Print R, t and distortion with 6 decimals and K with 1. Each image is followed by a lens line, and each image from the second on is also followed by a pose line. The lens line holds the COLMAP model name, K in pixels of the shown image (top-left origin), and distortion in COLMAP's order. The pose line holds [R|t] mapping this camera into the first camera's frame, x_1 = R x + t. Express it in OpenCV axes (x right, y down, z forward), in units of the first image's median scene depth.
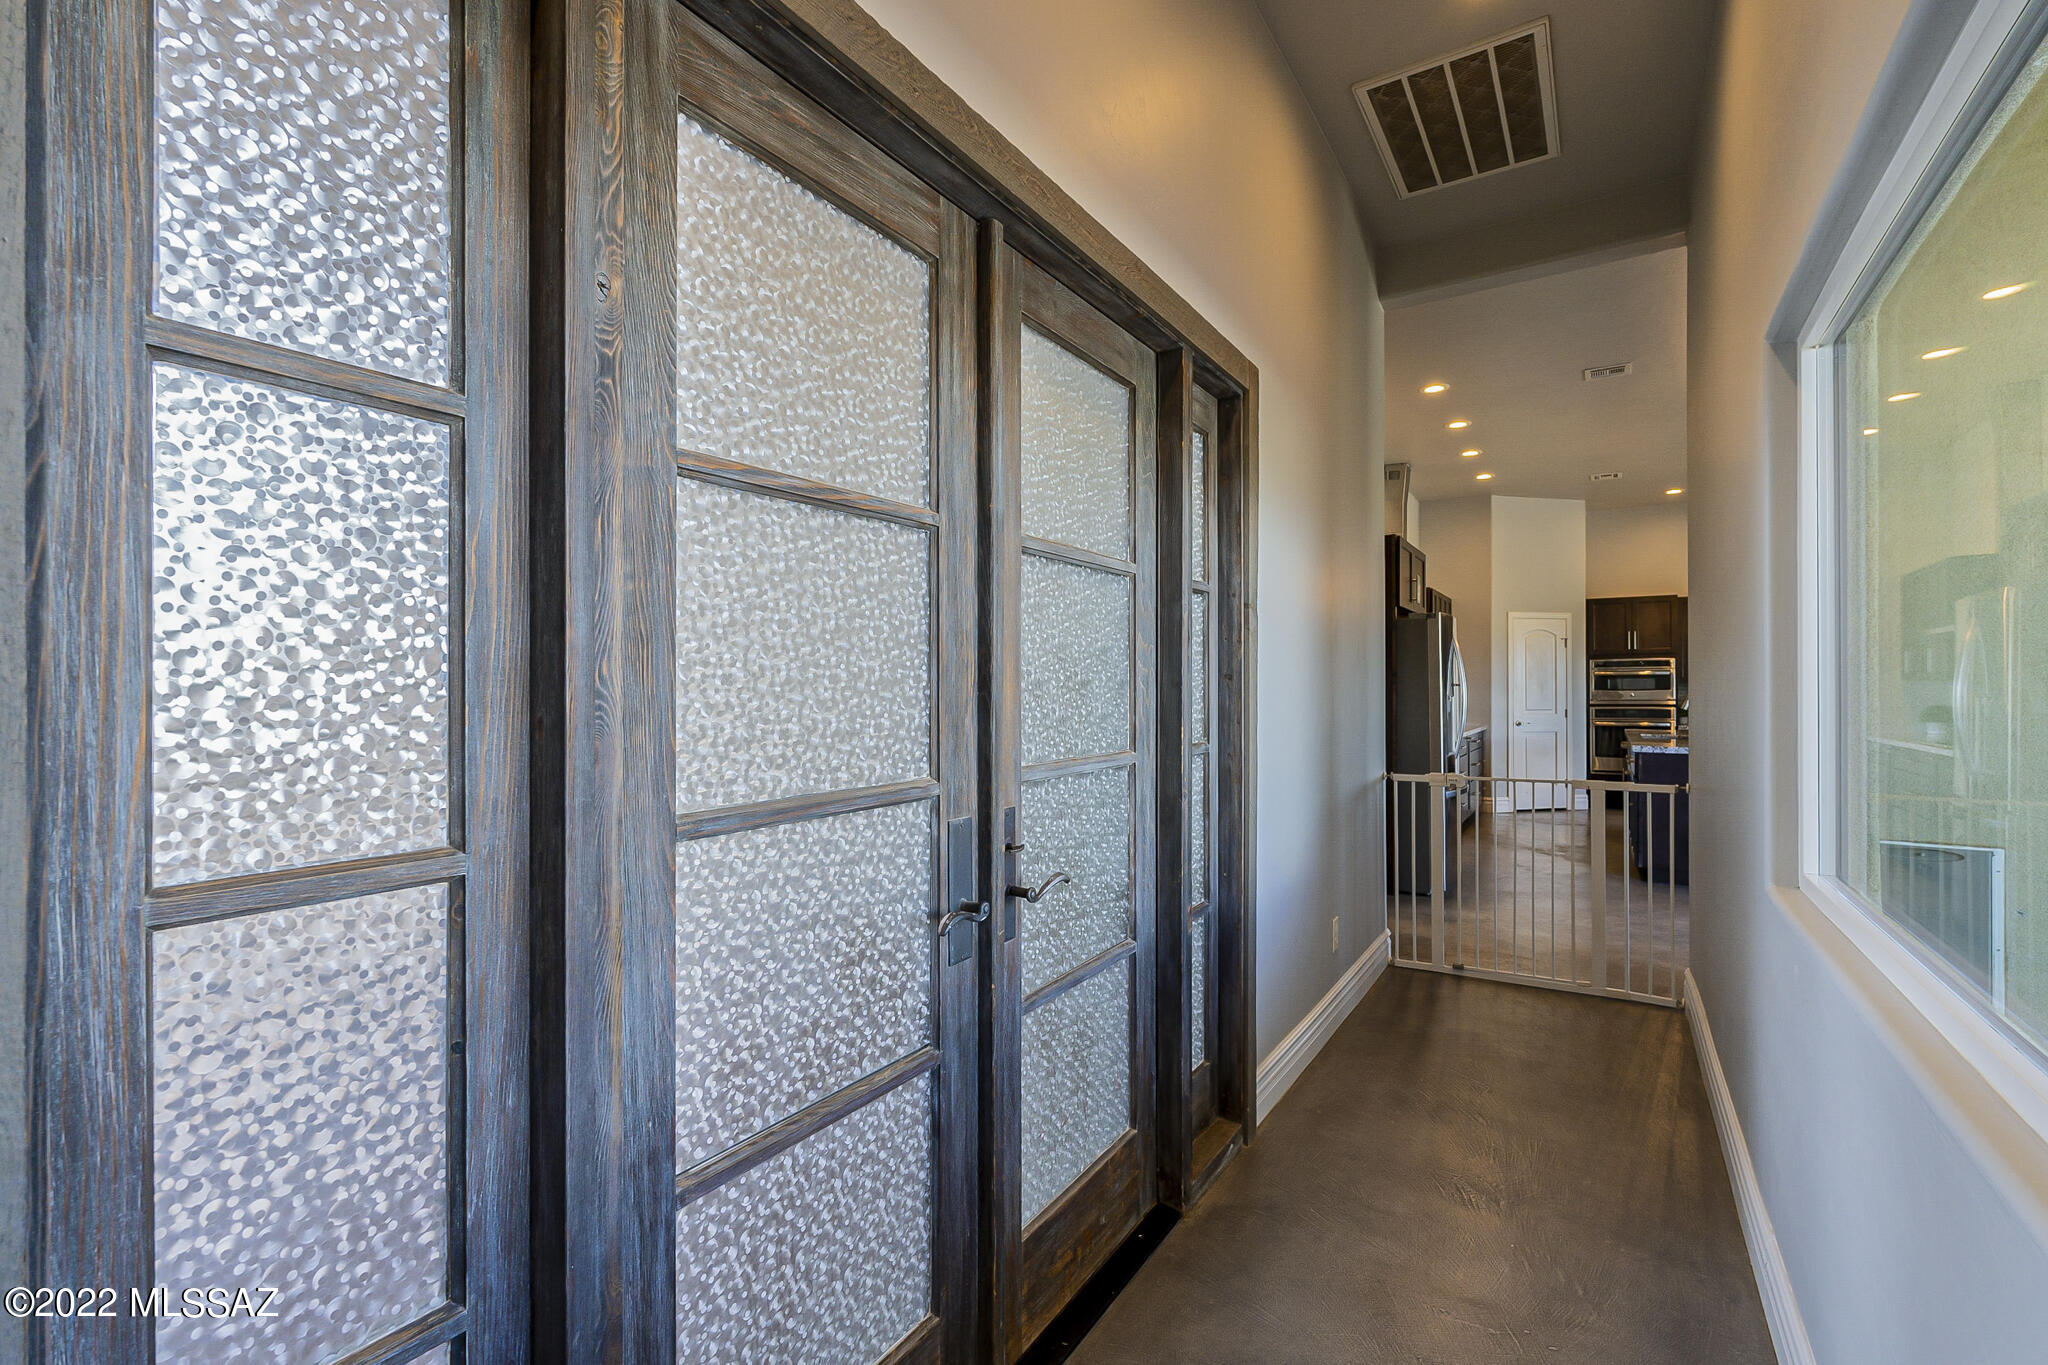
lens RADIAL K [[916.2, 0, 1017.1], [0, 916.2, 683.3], [0, 0, 1]] dist [-0.001449, -0.001051]
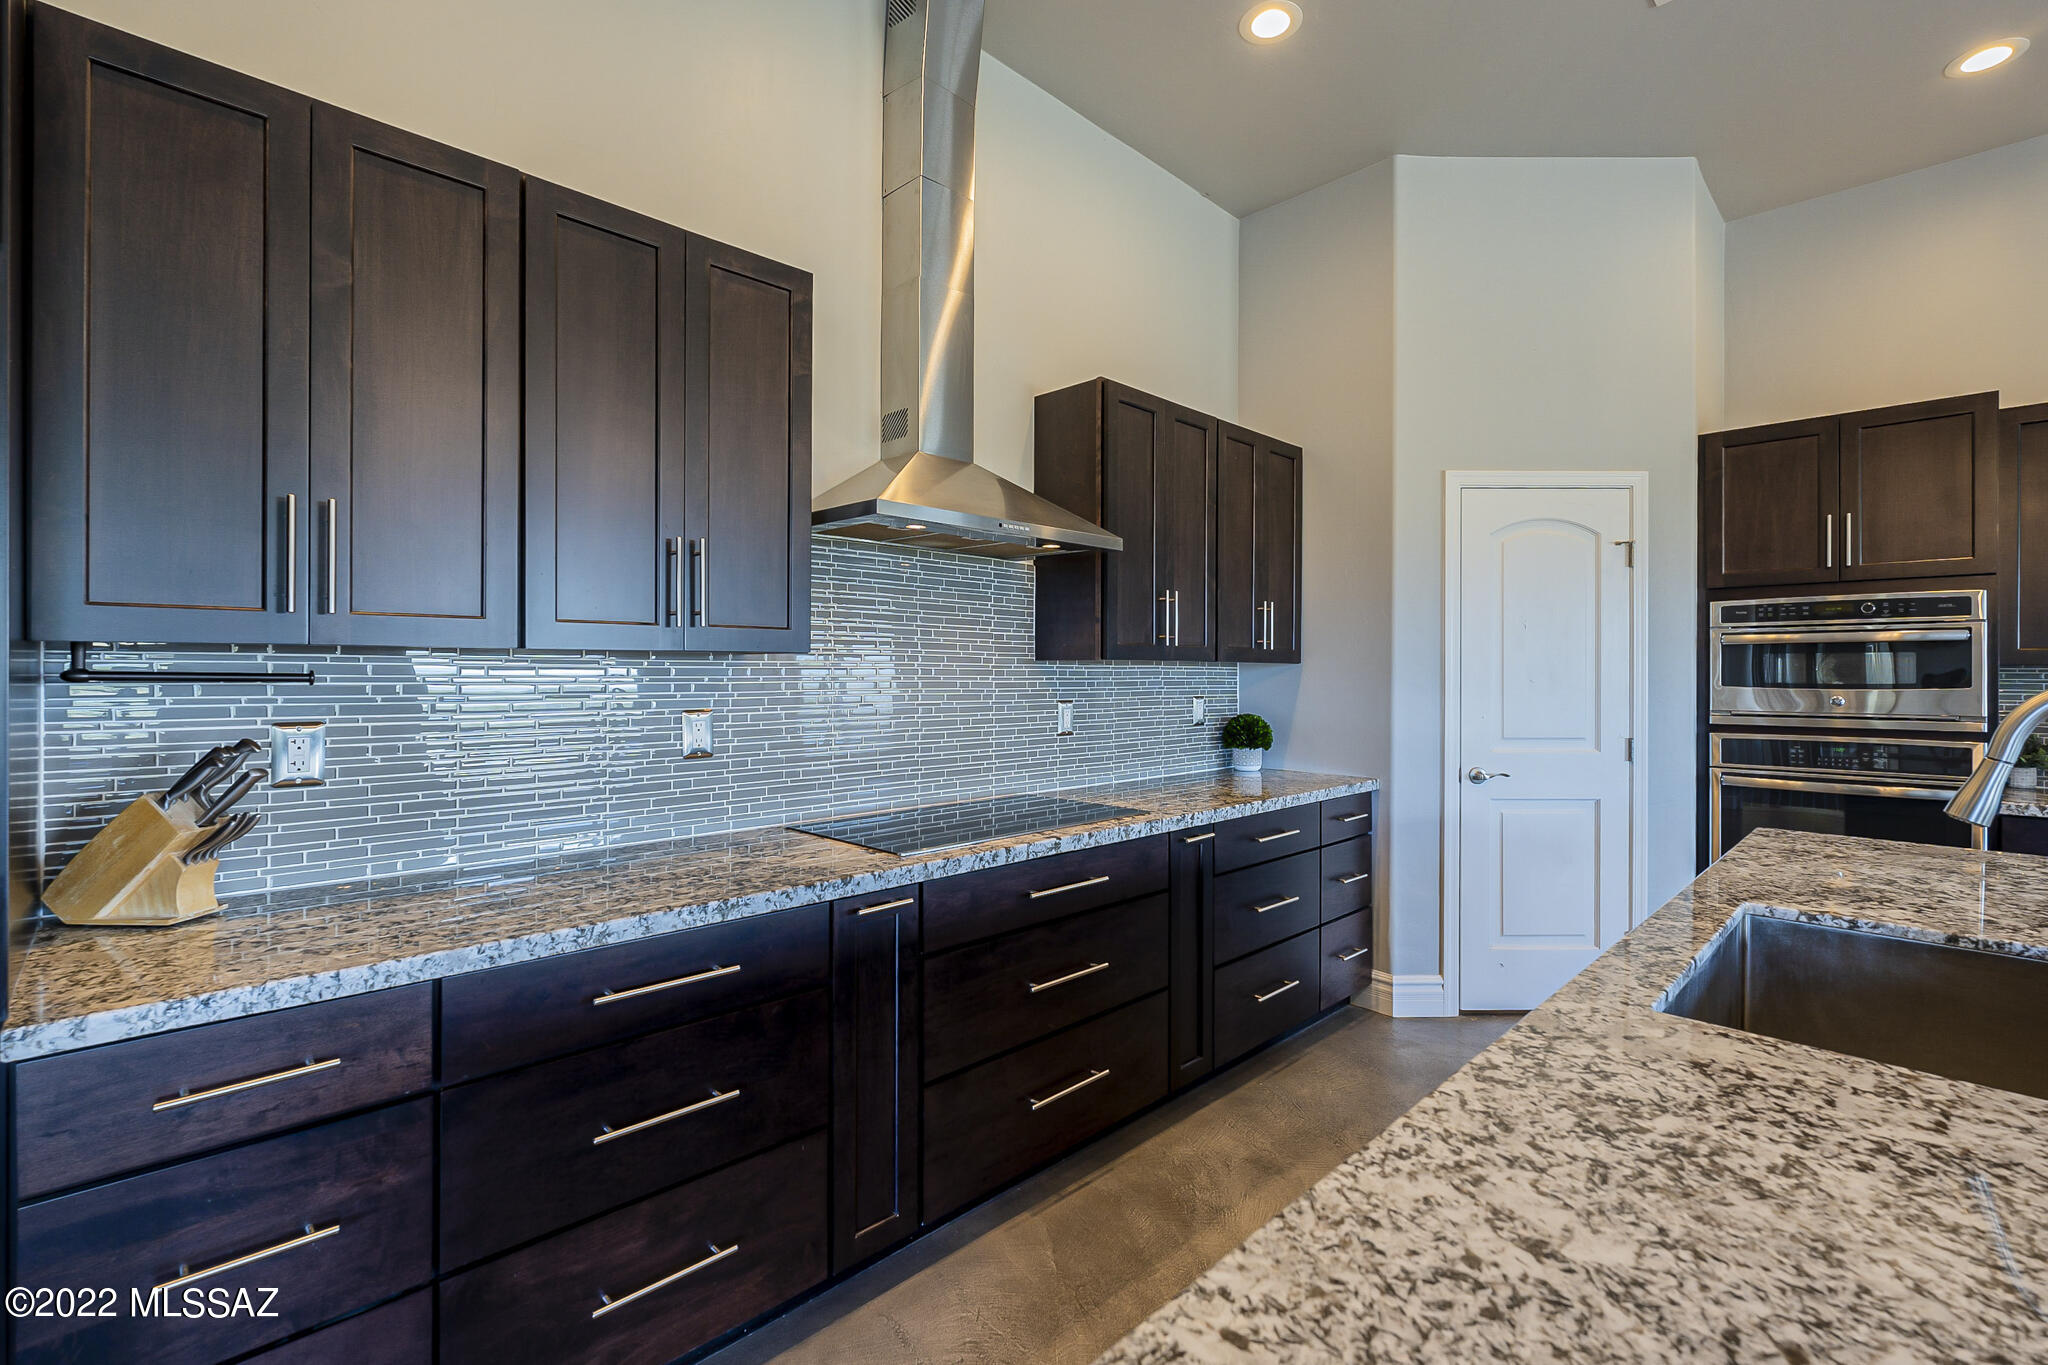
lens RADIAL K [[916.2, 0, 1016.7], [0, 916.2, 667.4], [0, 0, 1]] dist [-0.001449, -0.001051]
pose [[0.977753, 0.004788, -0.209705, 0.444974], [-0.004754, 0.999988, 0.000668, 0.001554], [0.209706, 0.000344, 0.977764, 0.604920]]
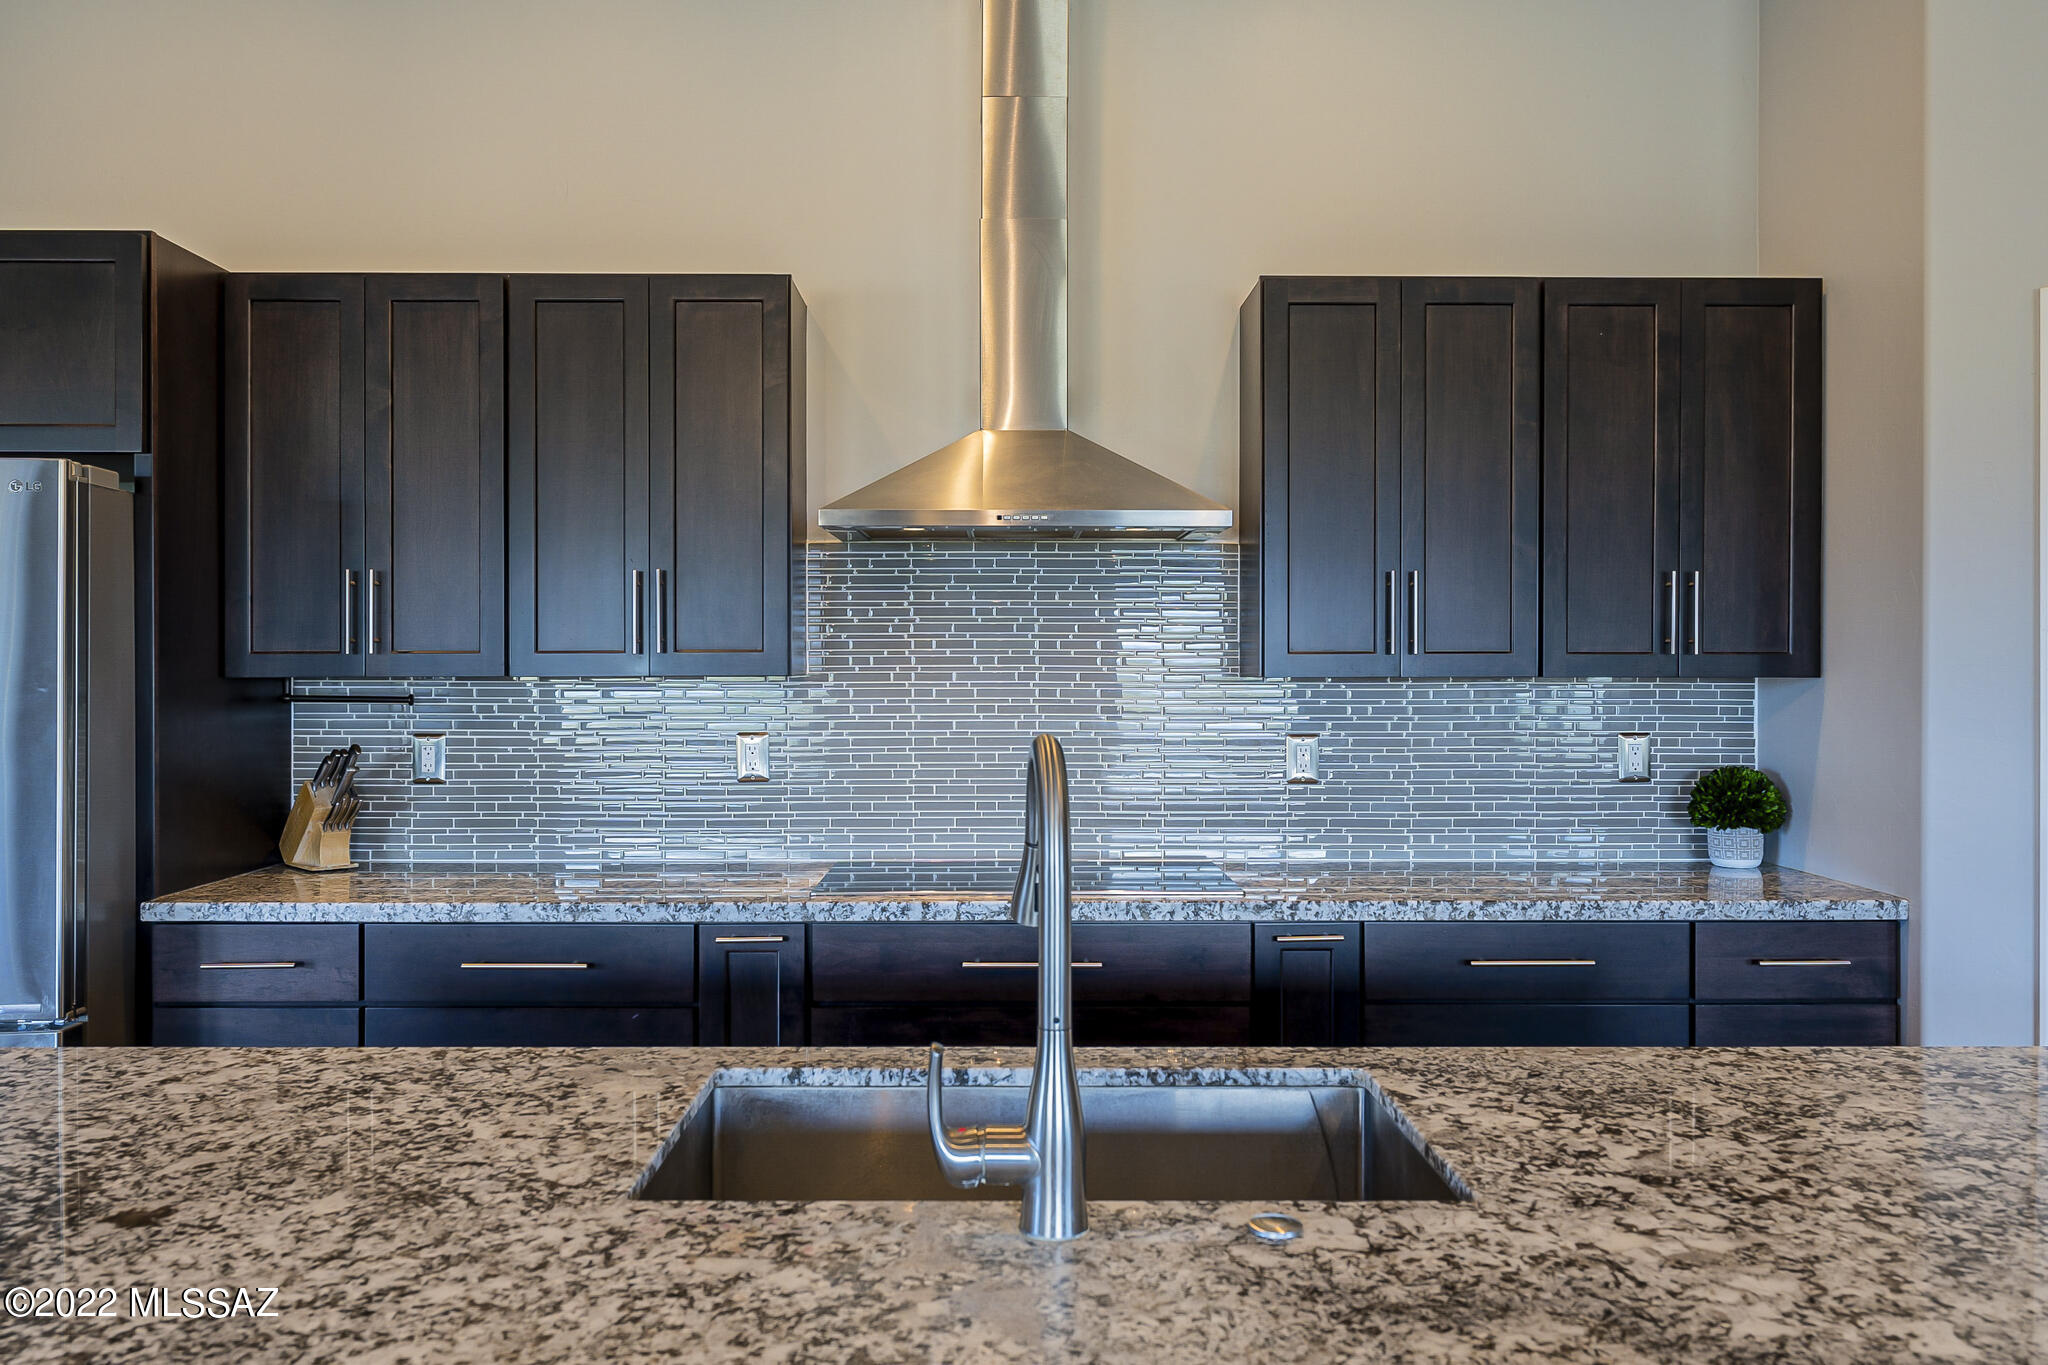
lens RADIAL K [[1532.5, 0, 1028.0], [0, 1532.5, 668.4], [0, 0, 1]] dist [0.004624, -0.000152]
pose [[0.549198, 0.002569, -0.835688, 0.680273], [0.003602, 0.999979, 0.005441, -0.005091], [0.835685, -0.005998, 0.549177, 0.665690]]
